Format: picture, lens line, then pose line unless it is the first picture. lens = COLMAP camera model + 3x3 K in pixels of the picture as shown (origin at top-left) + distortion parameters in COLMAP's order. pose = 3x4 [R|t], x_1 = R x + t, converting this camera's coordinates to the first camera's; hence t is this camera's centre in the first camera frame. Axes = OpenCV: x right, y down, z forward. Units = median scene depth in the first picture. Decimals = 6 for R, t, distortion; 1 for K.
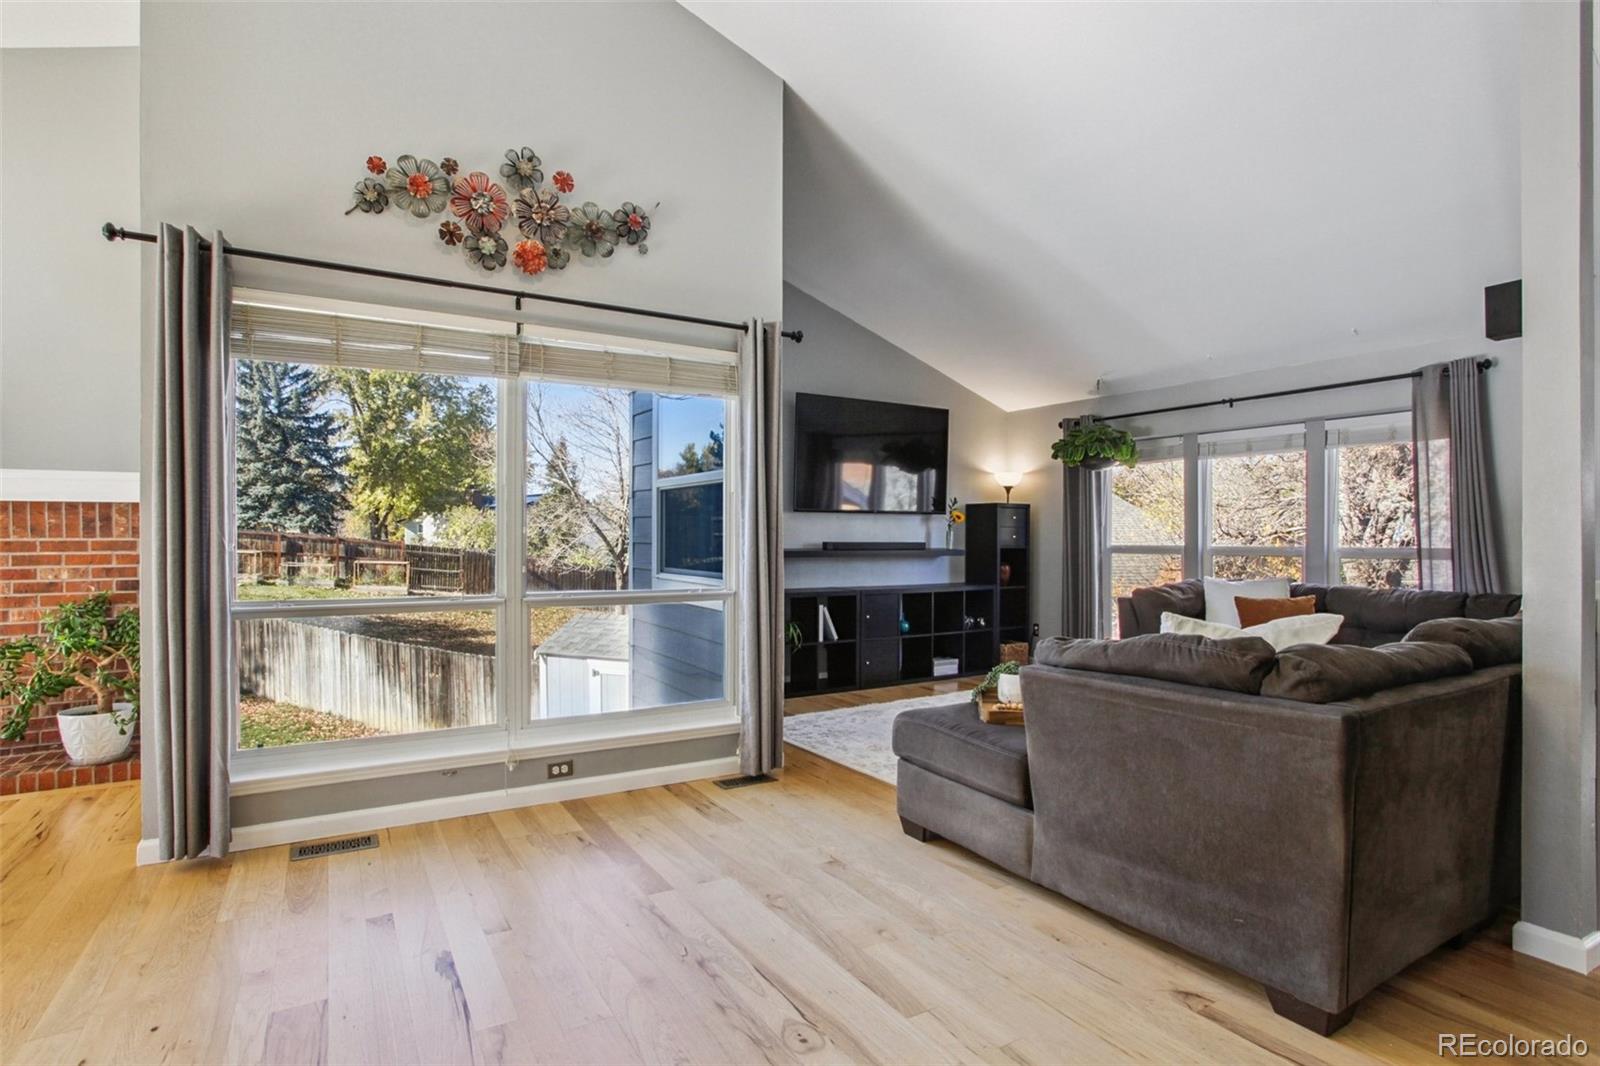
lens RADIAL K [[780.7, 0, 800.0], [0, 780.7, 533.0], [0, 0, 1]] dist [-0.062198, 0.021423]
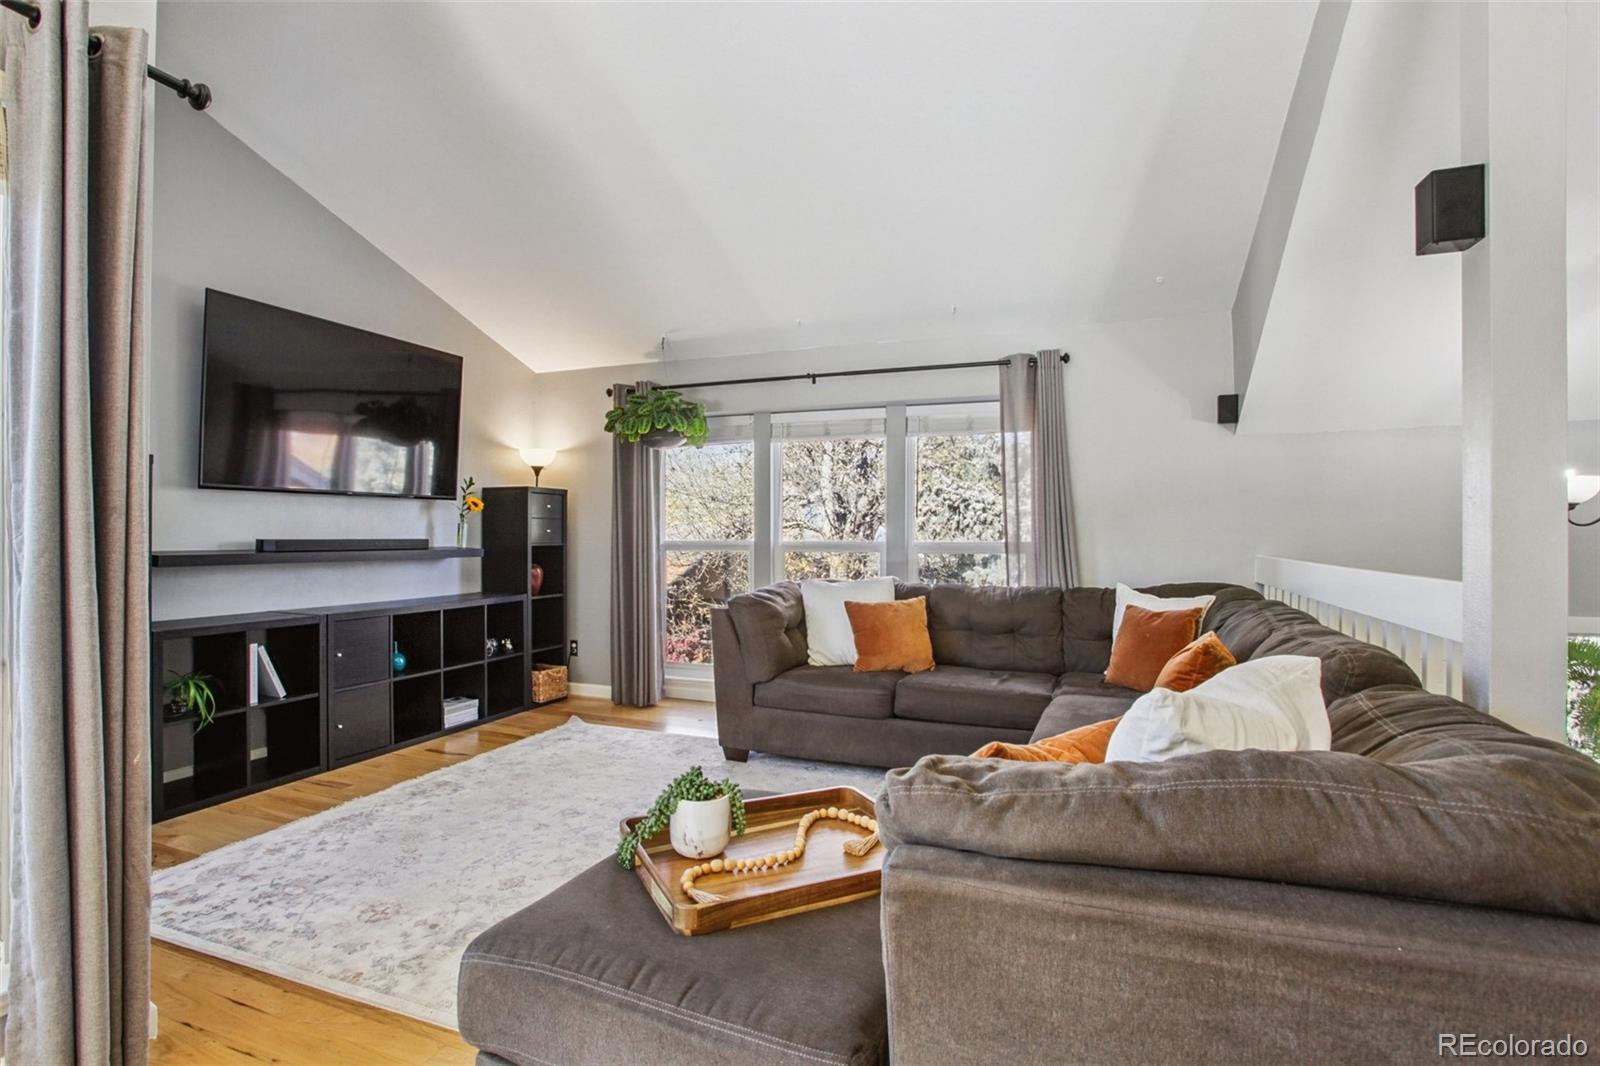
lens RADIAL K [[780.7, 0, 800.0], [0, 780.7, 533.0], [0, 0, 1]] dist [-0.062198, 0.021423]
pose [[0.797104, 0.000233, 0.603842, 0.008604], [-0.003243, 0.999987, 0.003895, 0.003275], [-0.603833, -0.005063, 0.797095, 0.254815]]
